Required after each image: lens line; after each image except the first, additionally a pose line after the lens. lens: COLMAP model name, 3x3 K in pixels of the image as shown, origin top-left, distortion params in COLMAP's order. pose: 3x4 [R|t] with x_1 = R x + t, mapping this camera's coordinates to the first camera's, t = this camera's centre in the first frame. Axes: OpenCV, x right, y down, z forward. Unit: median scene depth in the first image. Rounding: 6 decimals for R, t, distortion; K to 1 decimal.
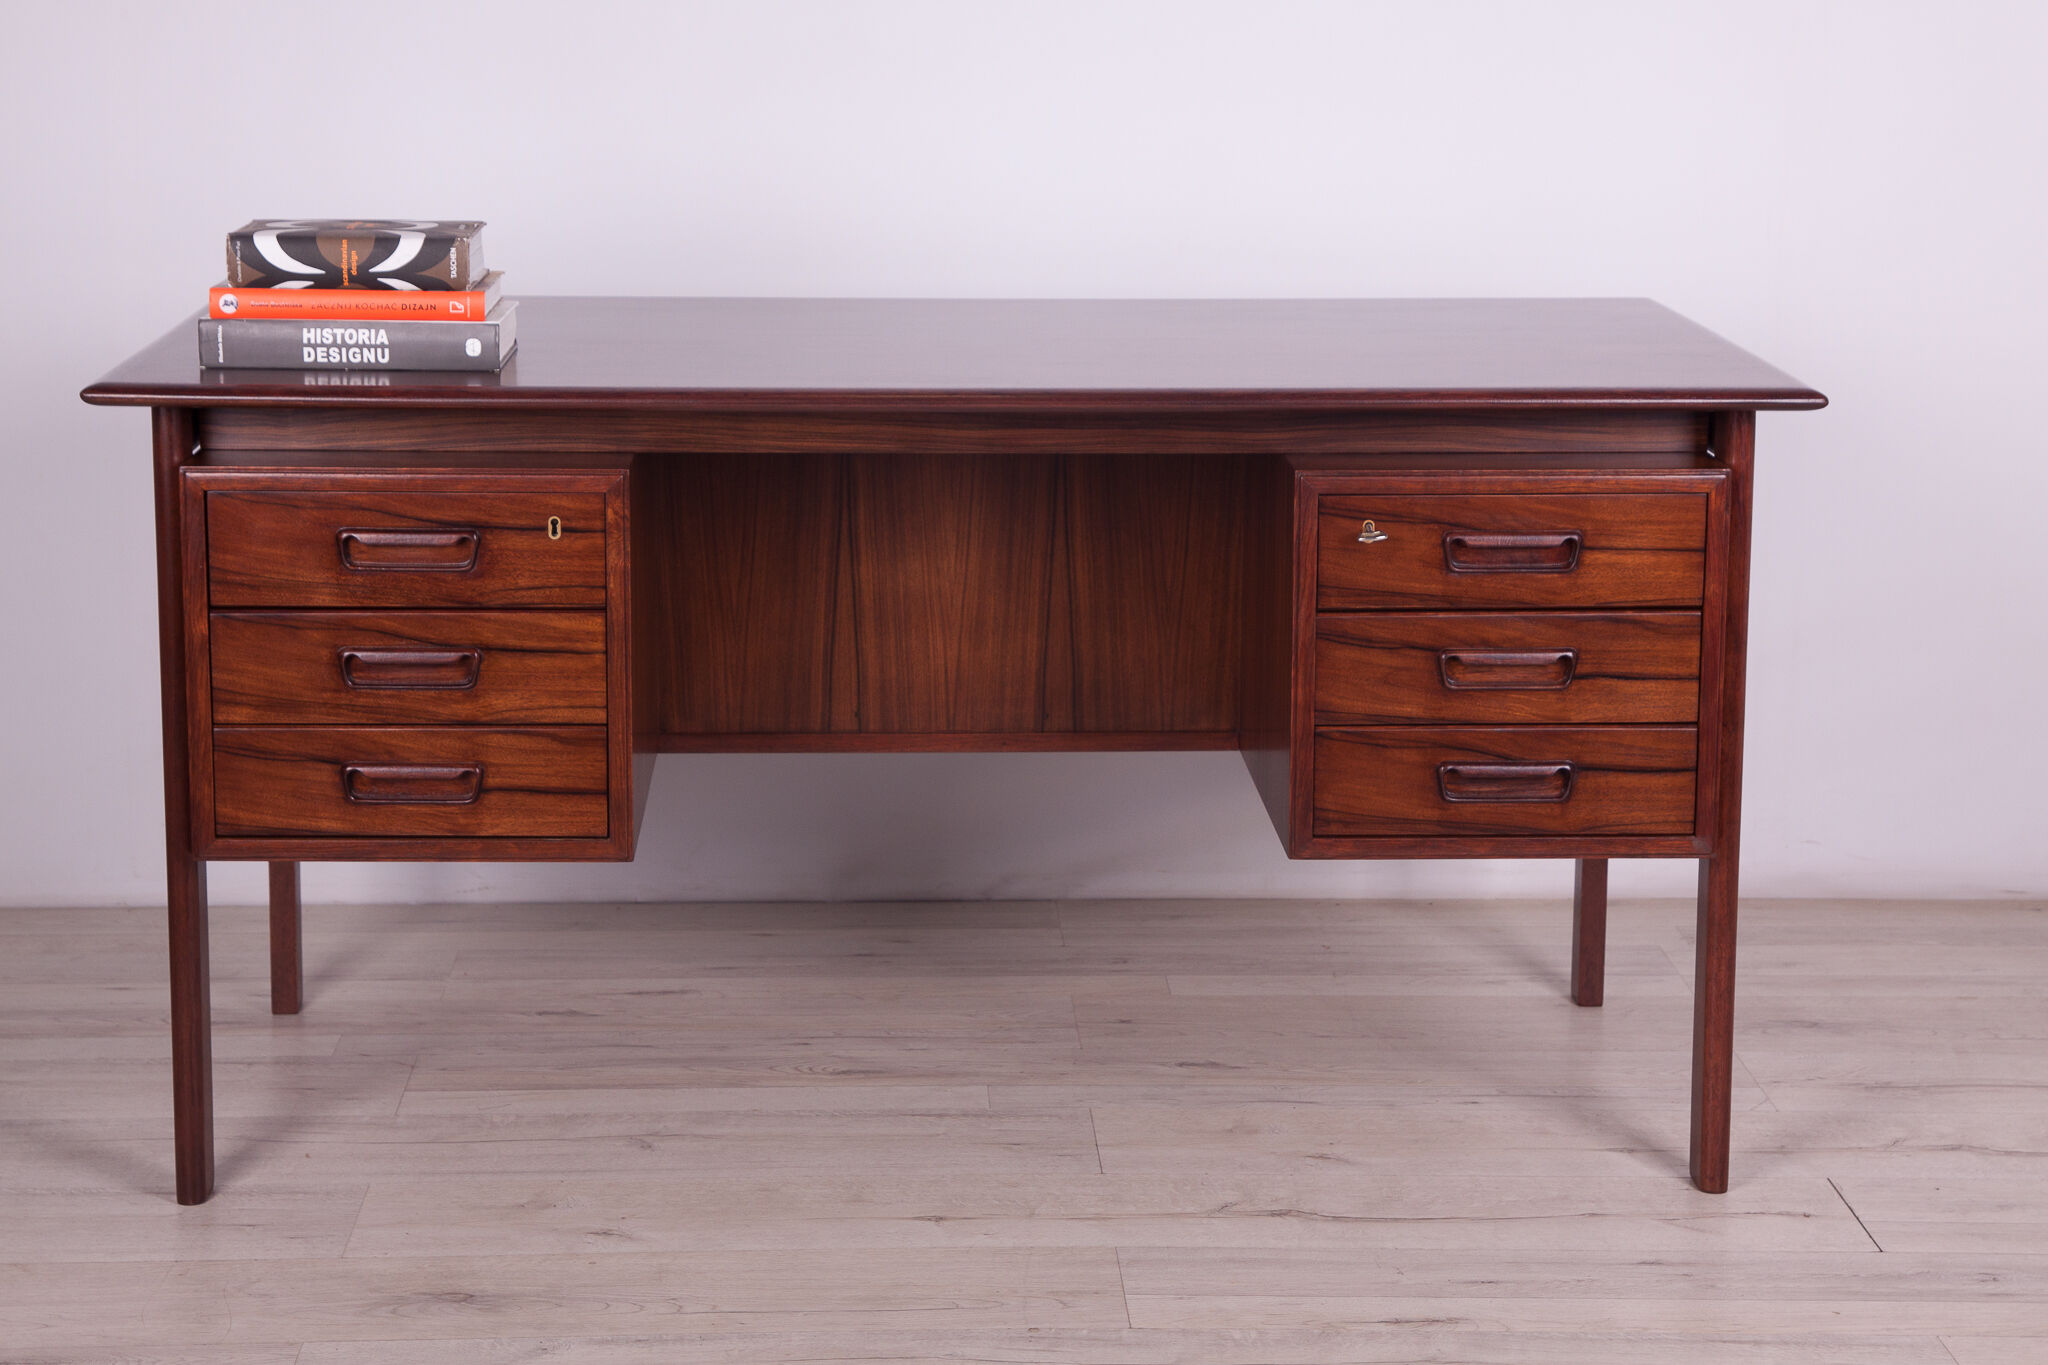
lens RADIAL K [[4062.8, 0, 1024.0], [0, 4062.8, 682.5], [0, 0, 1]] dist [0.160661, 0.125651]
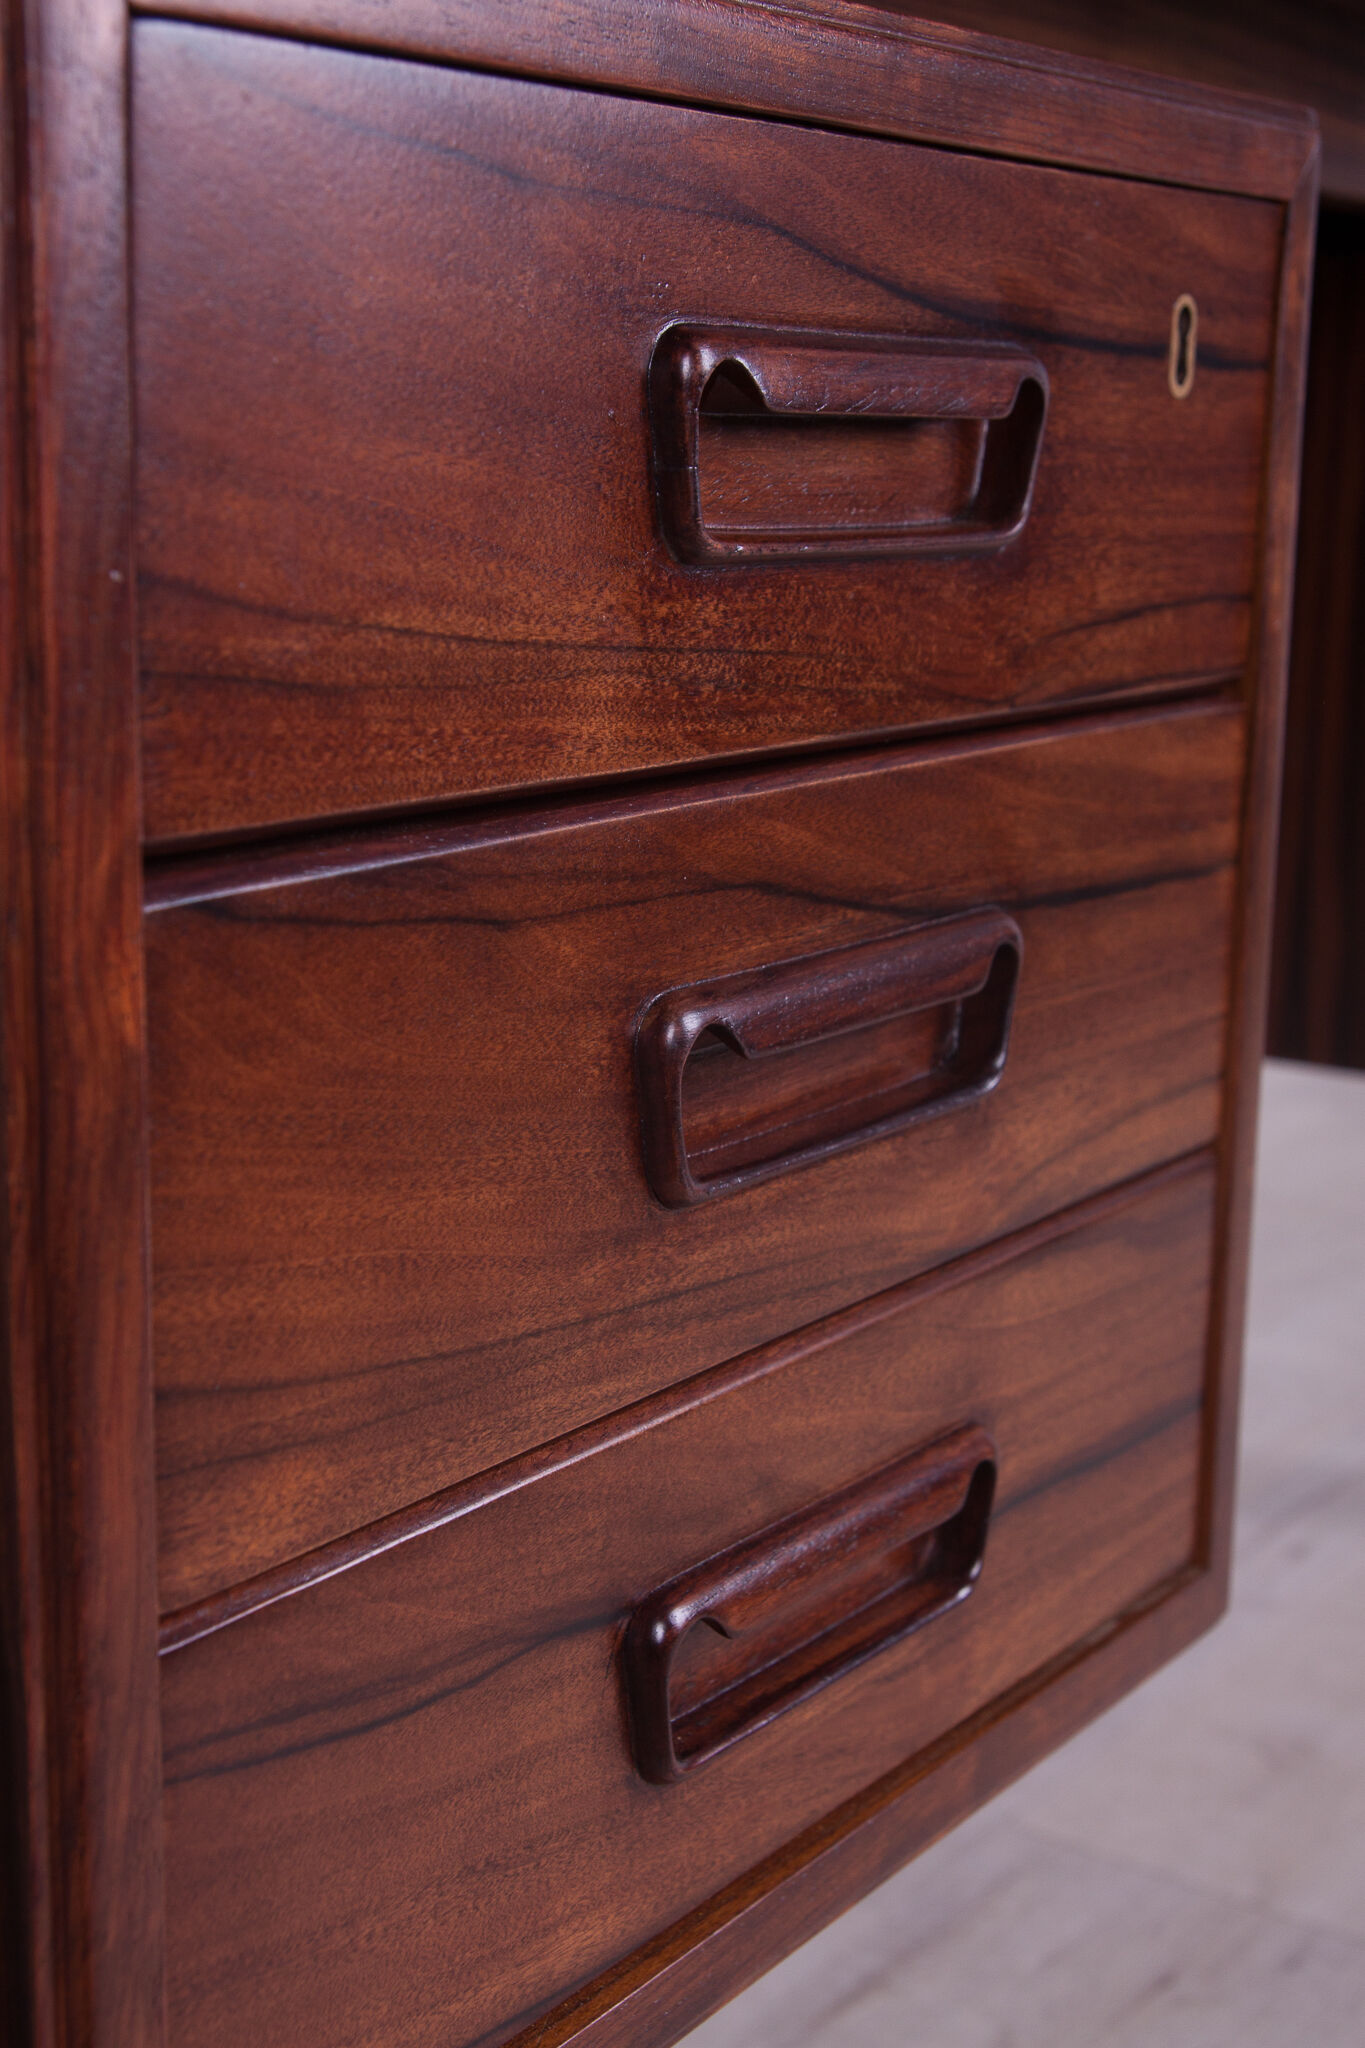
lens RADIAL K [[2923.8, 0, 682.5], [0, 2923.8, 1024.0], [0, 0, 1]] dist [-0.003273, 0.015453]
pose [[0.603399, -0.163479, 0.780503, -0.264714], [0.143900, 0.985015, 0.095066, -0.019393], [-0.784348, 0.054952, 0.617882, 0.903759]]
